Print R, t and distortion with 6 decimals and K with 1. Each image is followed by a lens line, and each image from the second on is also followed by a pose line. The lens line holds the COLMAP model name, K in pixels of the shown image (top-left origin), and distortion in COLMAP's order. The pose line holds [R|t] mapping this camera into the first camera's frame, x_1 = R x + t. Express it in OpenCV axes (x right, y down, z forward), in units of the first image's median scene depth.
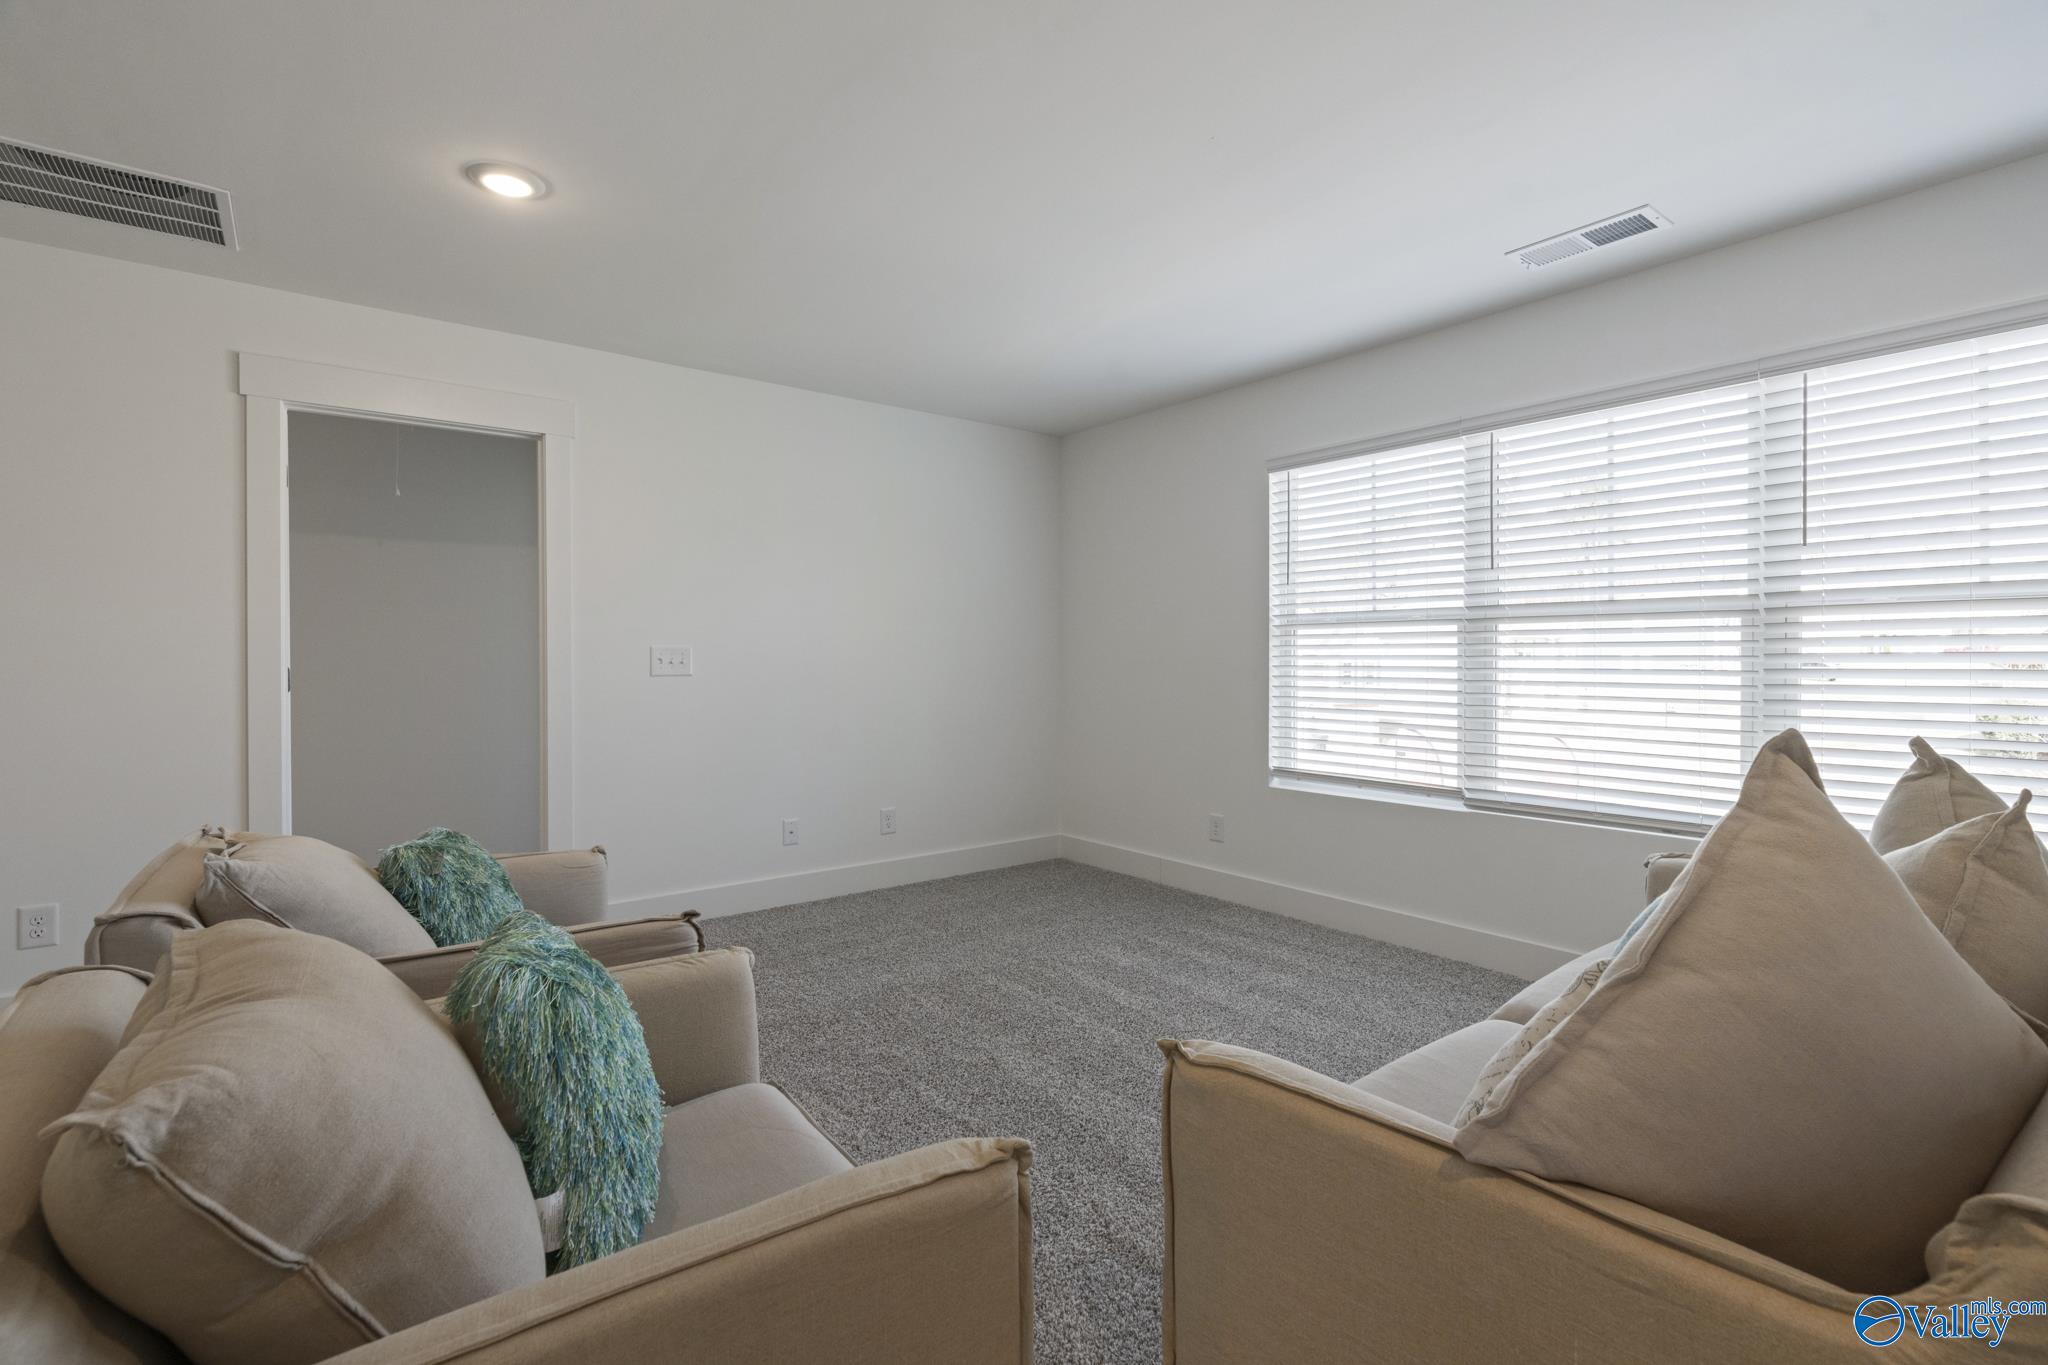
lens RADIAL K [[923.5, 0, 1021.6], [0, 923.5, 678.9], [0, 0, 1]] dist [-0.009183, 0.003434]
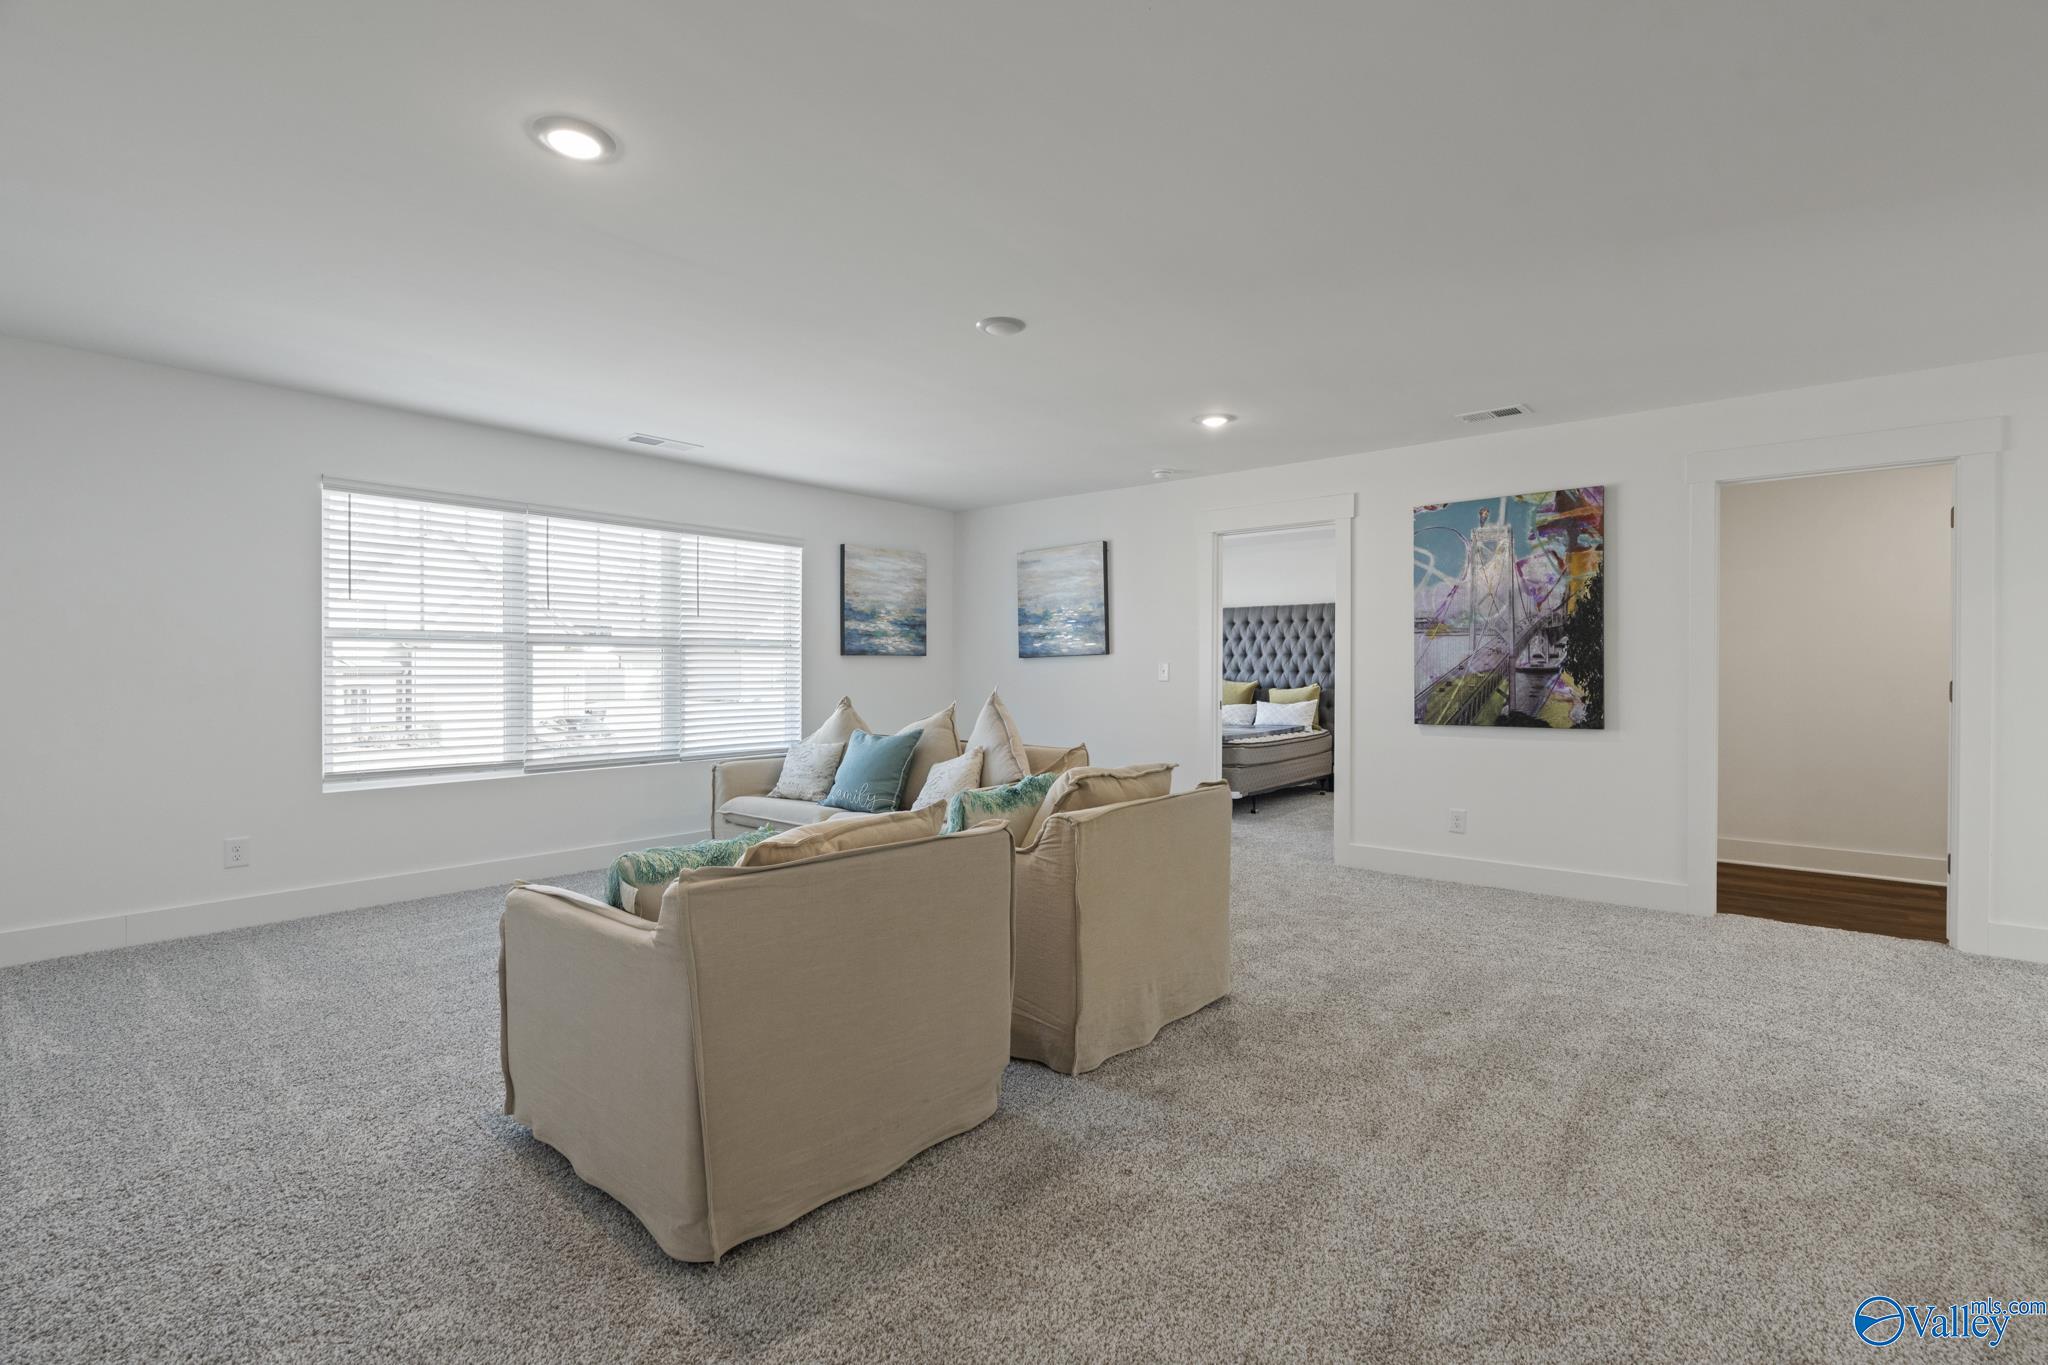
lens RADIAL K [[923.5, 0, 1014.8], [0, 923.5, 674.9], [0, 0, 1]] dist [-0.009183, 0.003434]
pose [[-0.200390, -0.000658, 0.979716, -1.040517], [0.021846, 0.999748, 0.005140, -0.003596], [-0.979473, 0.022433, -0.200326, 0.521961]]
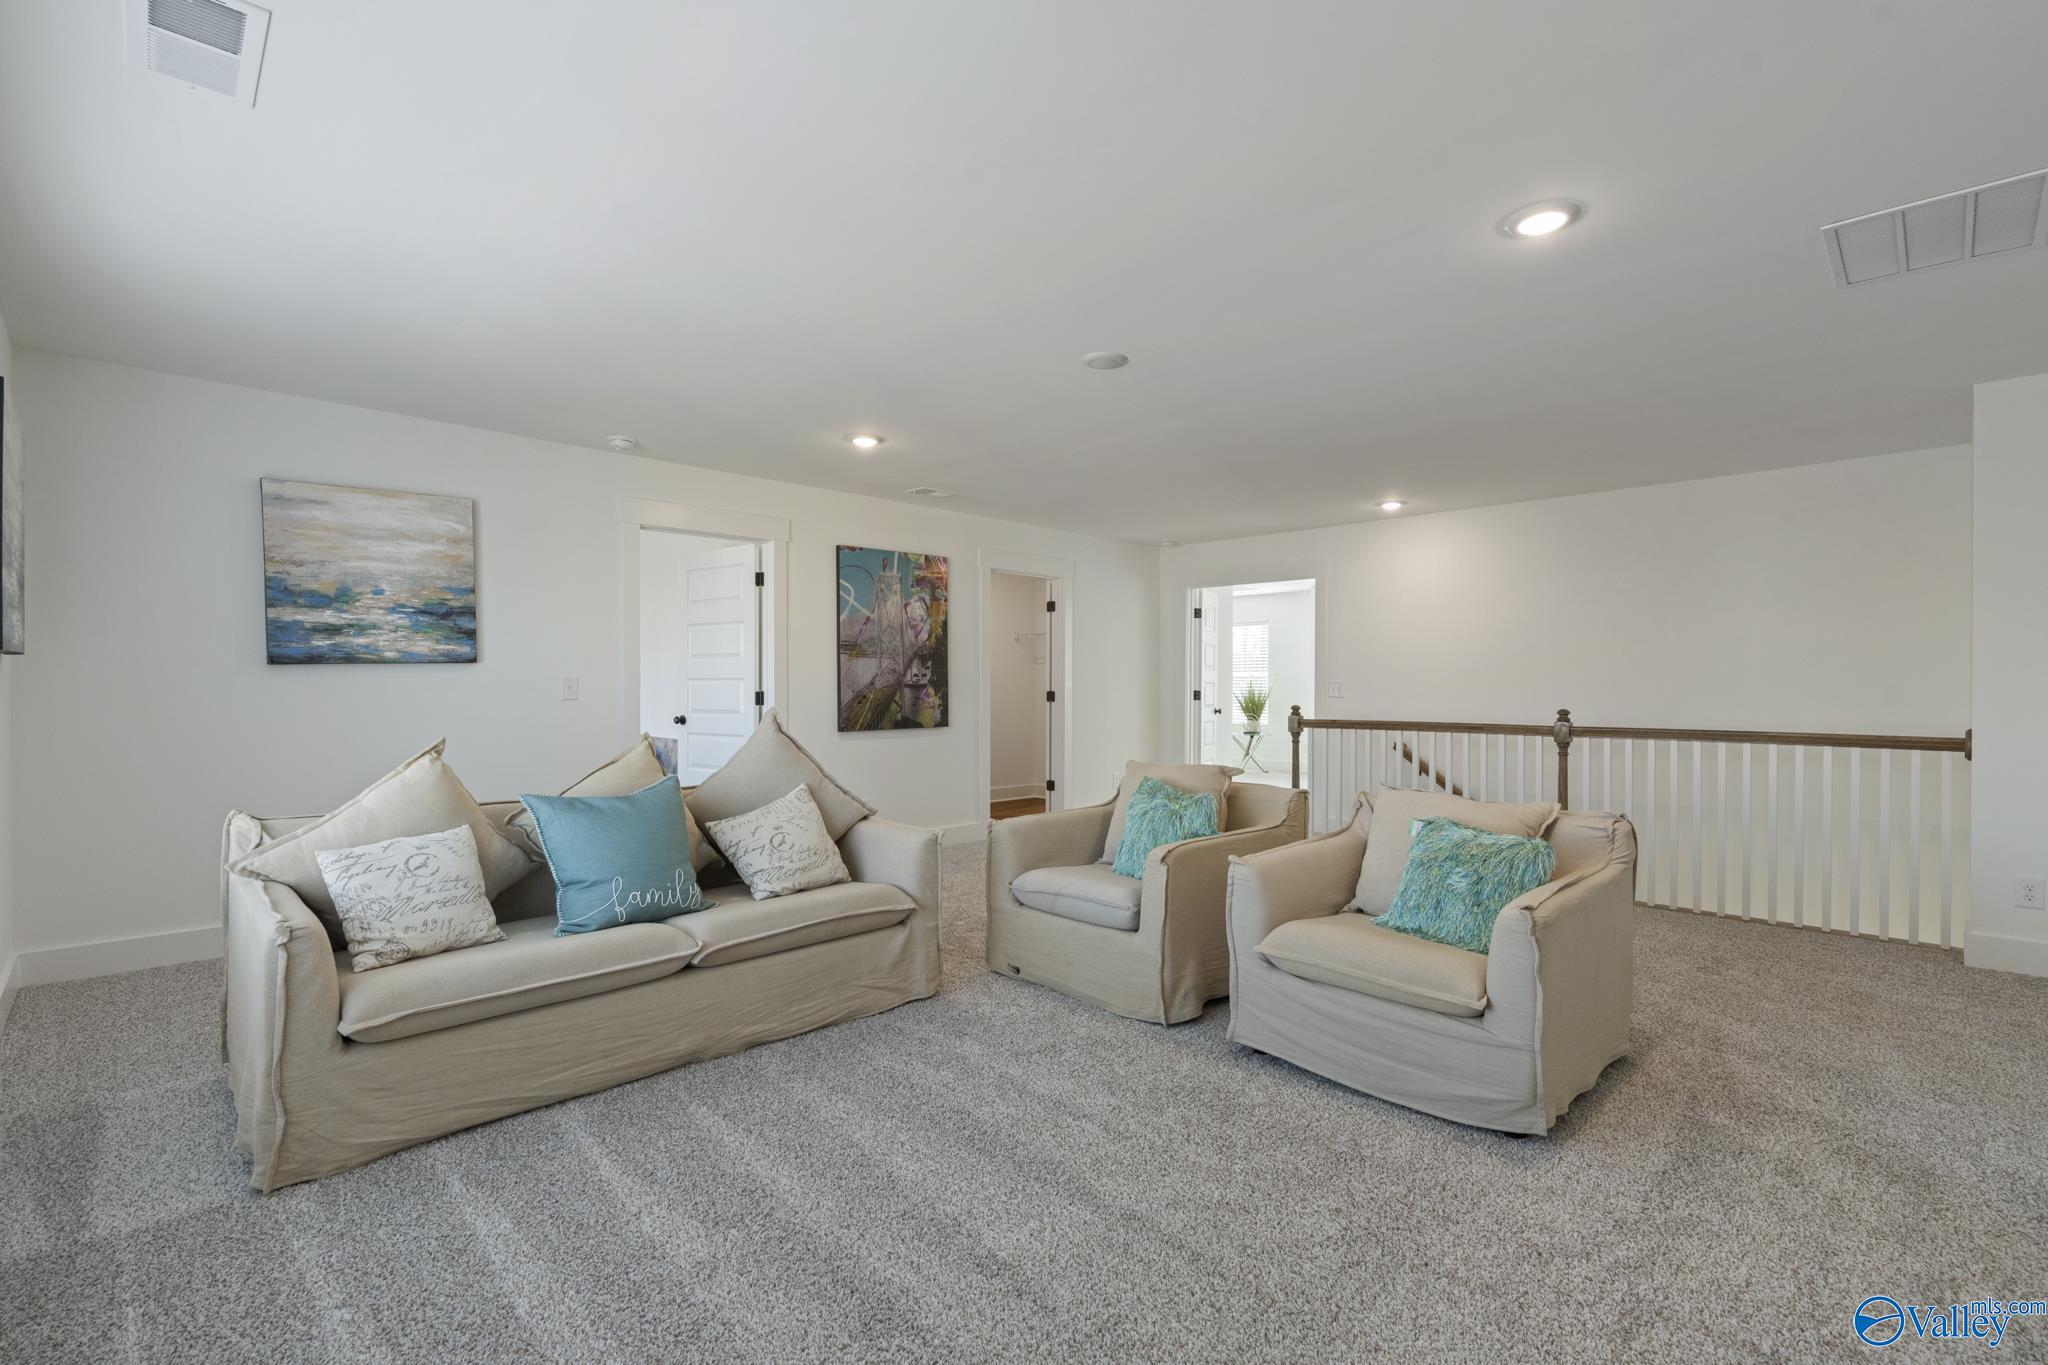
lens RADIAL K [[923.5, 0, 1020.4], [0, 923.5, 680.4], [0, 0, 1]] dist [-0.009183, 0.003434]
pose [[-0.993597, -0.004243, -0.112905, 0.312863], [-0.007291, 0.999620, 0.026600, -0.053786], [0.112749, 0.027253, -0.993250, 1.463967]]
